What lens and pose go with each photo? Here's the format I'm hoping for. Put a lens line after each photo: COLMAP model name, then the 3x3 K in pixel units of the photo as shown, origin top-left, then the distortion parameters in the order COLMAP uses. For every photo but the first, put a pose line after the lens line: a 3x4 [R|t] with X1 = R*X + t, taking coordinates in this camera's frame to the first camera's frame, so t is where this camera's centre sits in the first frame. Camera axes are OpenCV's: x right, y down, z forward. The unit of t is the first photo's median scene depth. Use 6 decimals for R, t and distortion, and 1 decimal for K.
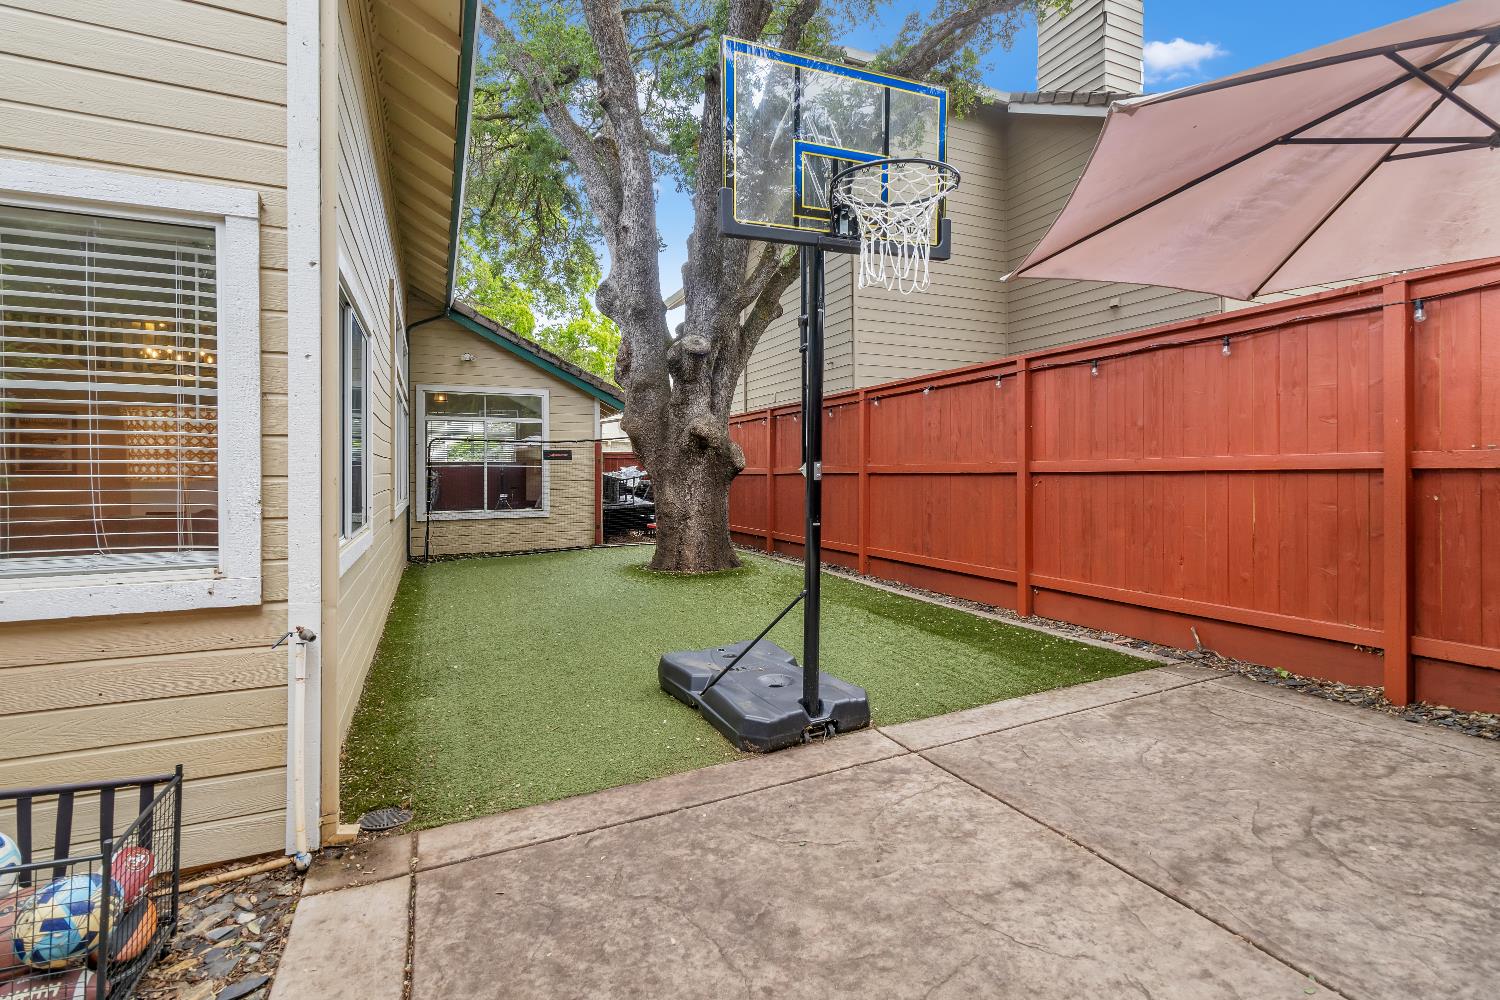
lens RADIAL K [[696.9, 0, 755.2], [0, 696.9, 476.3], [0, 0, 1]] dist [0.000524, 0.000474]
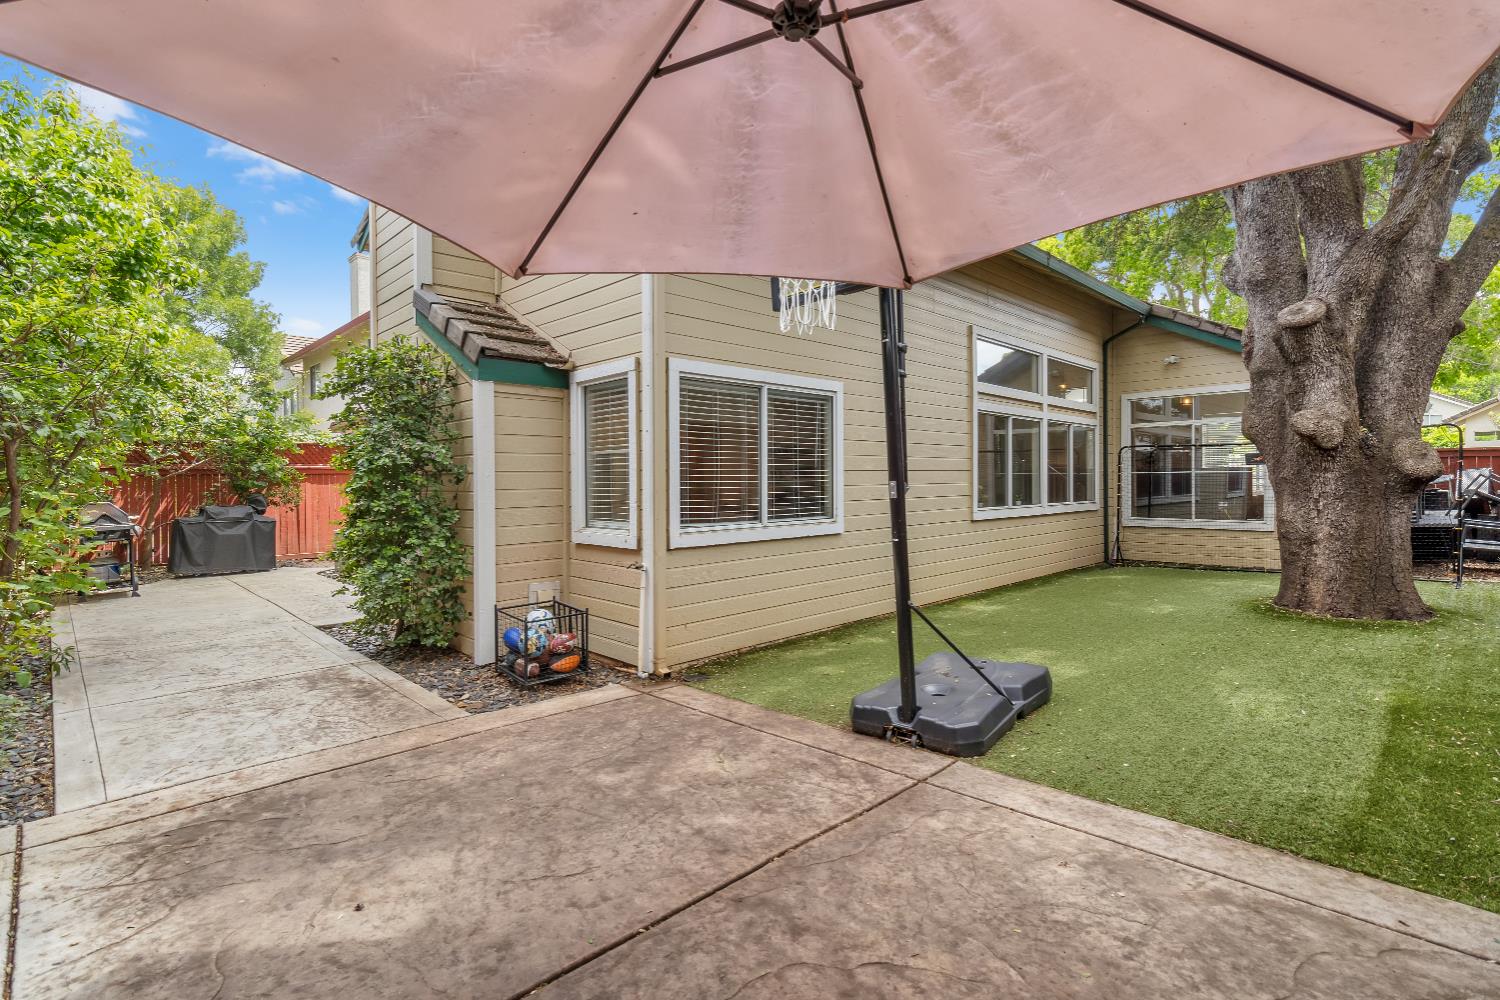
lens RADIAL K [[696.9, 0, 755.2], [0, 696.9, 476.3], [0, 0, 1]] dist [0.000524, 0.000474]
pose [[0.342766, -0.002214, -0.939418, 1.103483], [0.000435, 0.999997, -0.002198, -0.027087], [0.939421, 0.000345, 0.342766, 0.470320]]
